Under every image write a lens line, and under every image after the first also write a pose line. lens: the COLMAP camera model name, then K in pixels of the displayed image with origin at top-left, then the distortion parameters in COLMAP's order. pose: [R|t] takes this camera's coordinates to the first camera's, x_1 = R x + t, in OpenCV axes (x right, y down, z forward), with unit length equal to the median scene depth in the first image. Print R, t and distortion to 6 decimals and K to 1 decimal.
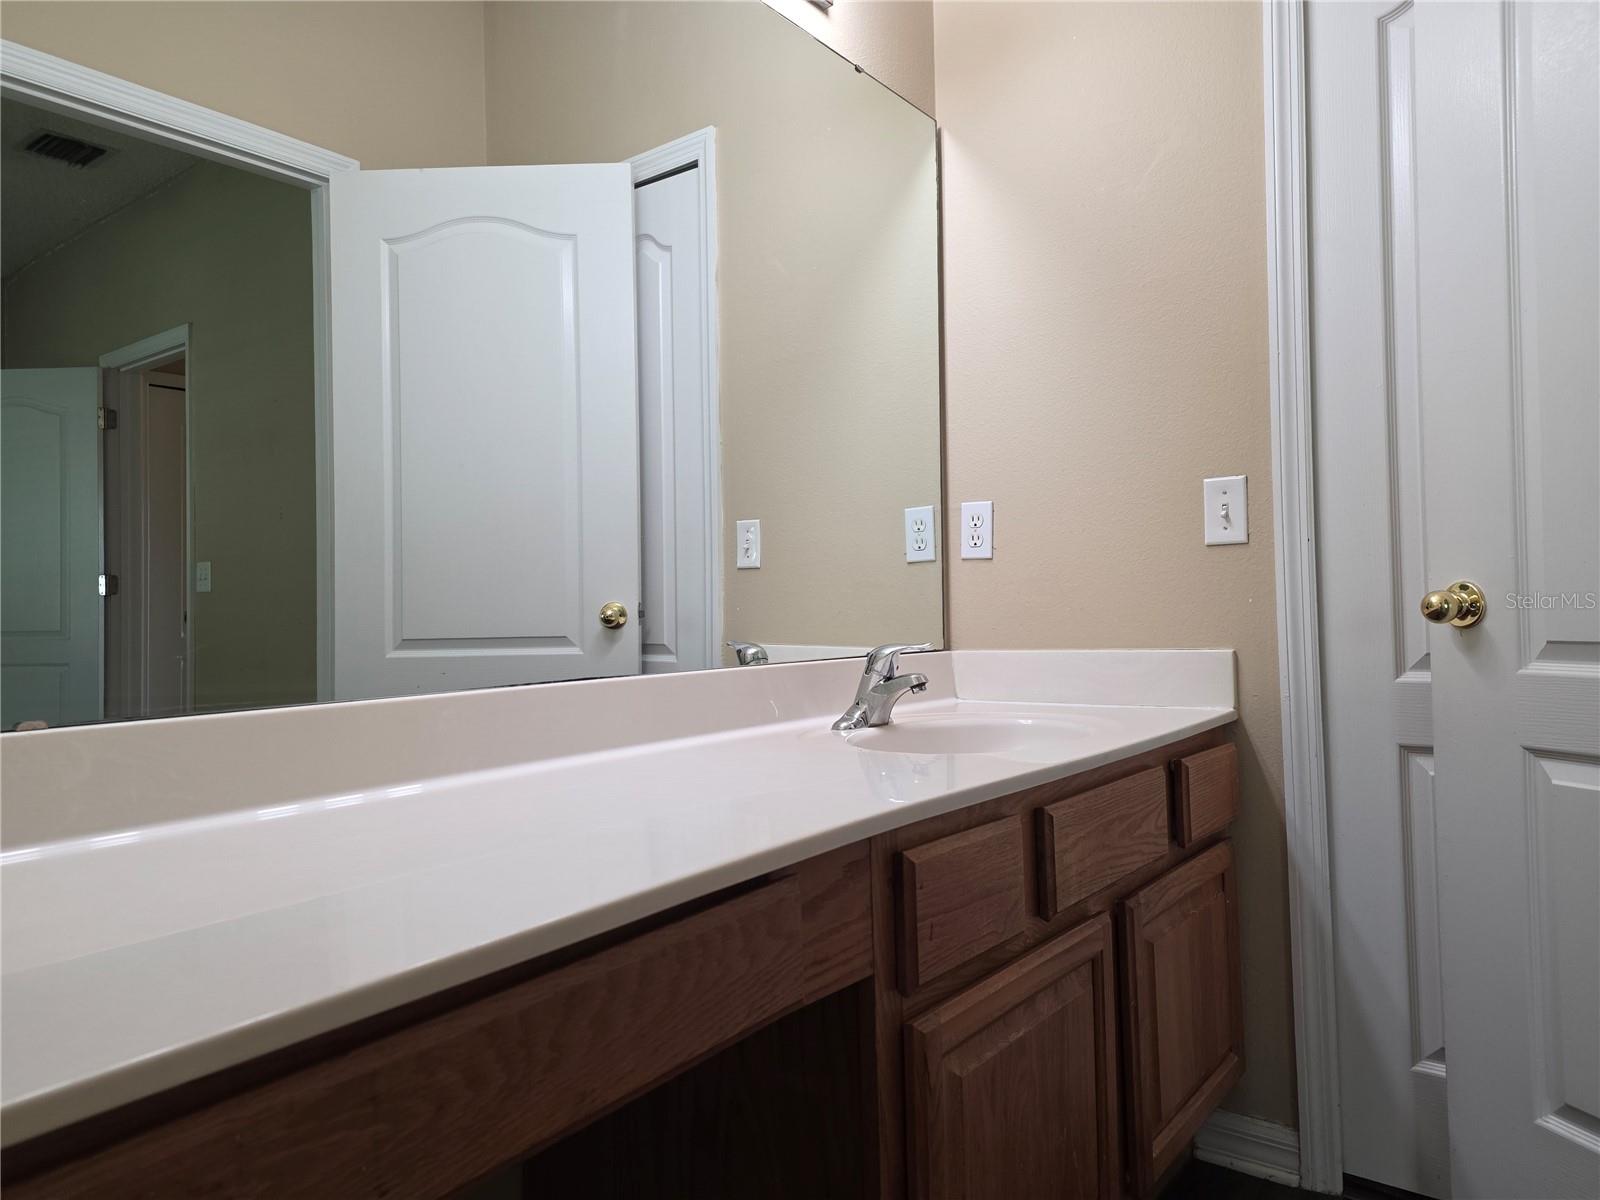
lens RADIAL K [[1051.6, 0, 799.2], [0, 1051.6, 597.1], [0, 0, 1]] dist [0.059410, -0.049465]
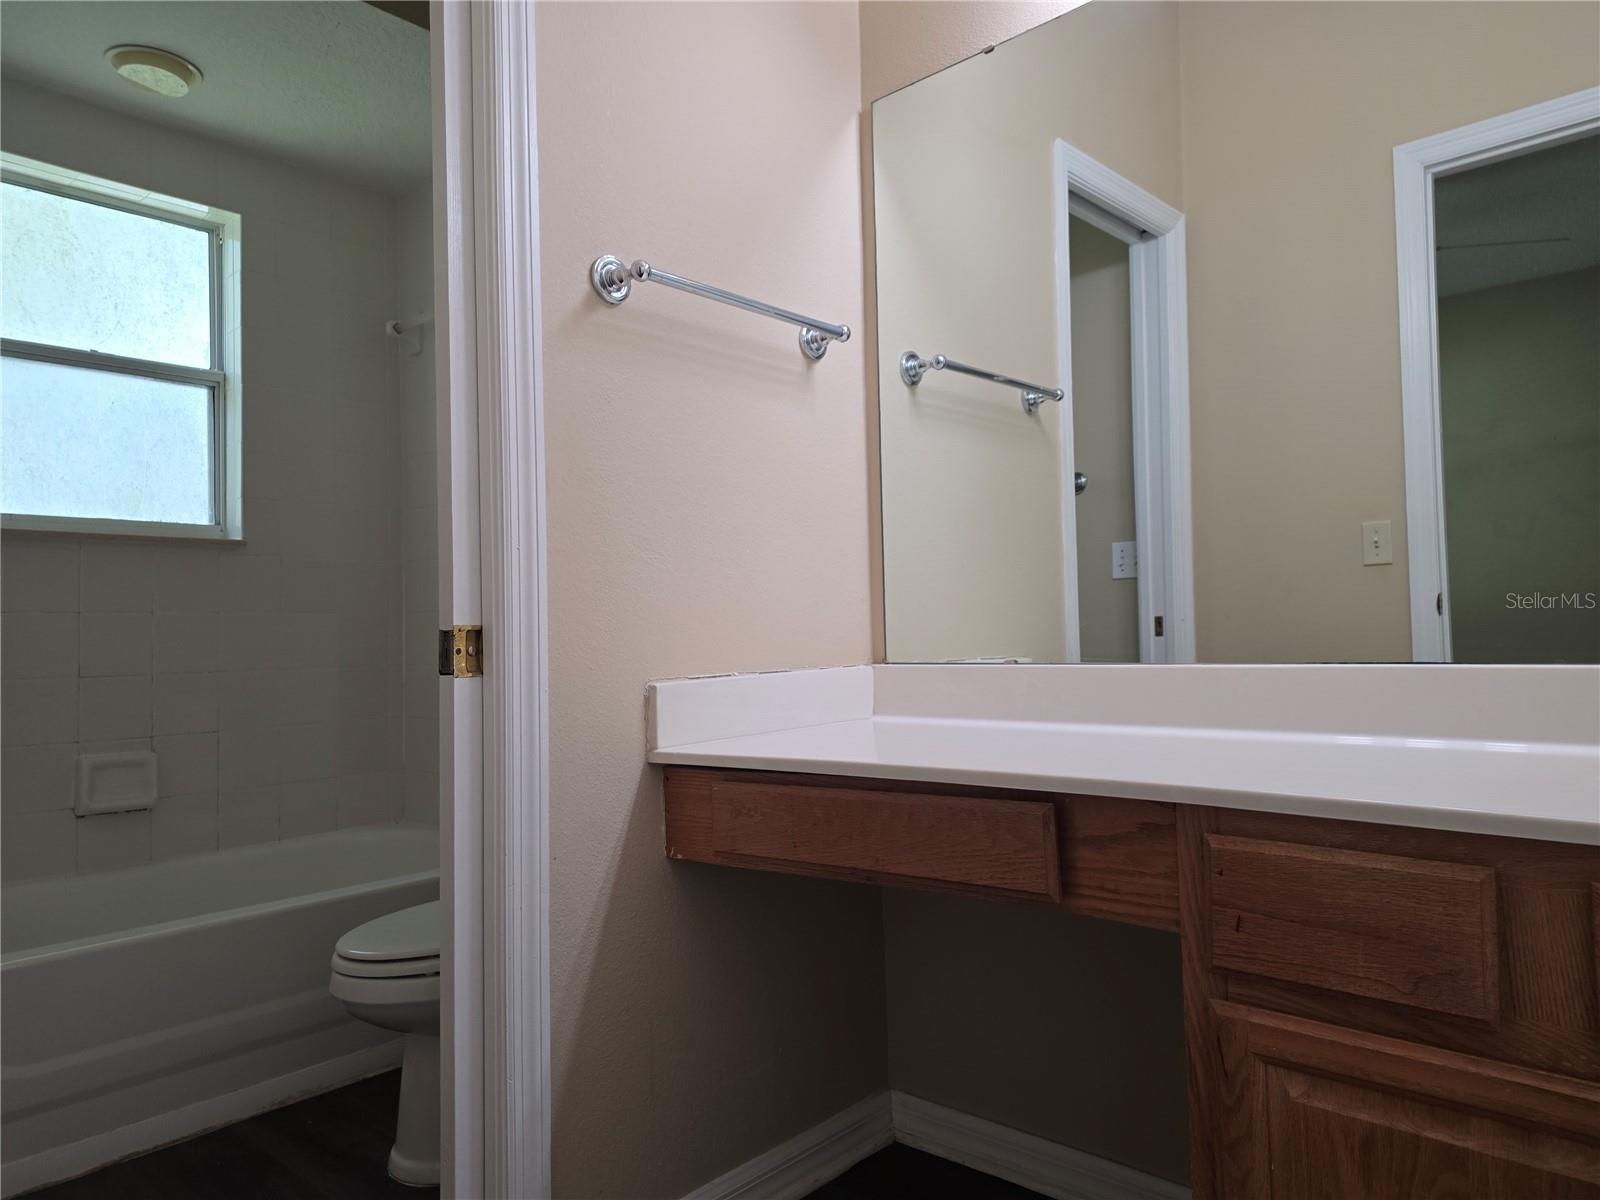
lens RADIAL K [[1051.6, 0, 787.9], [0, 1051.6, 594.4], [0, 0, 1]] dist [0.059410, -0.049465]
pose [[-0.060452, -0.017998, -0.998009, 1.218444], [0.029398, 0.999372, -0.019803, 0.013134], [0.997738, -0.030536, -0.059885, 0.676291]]
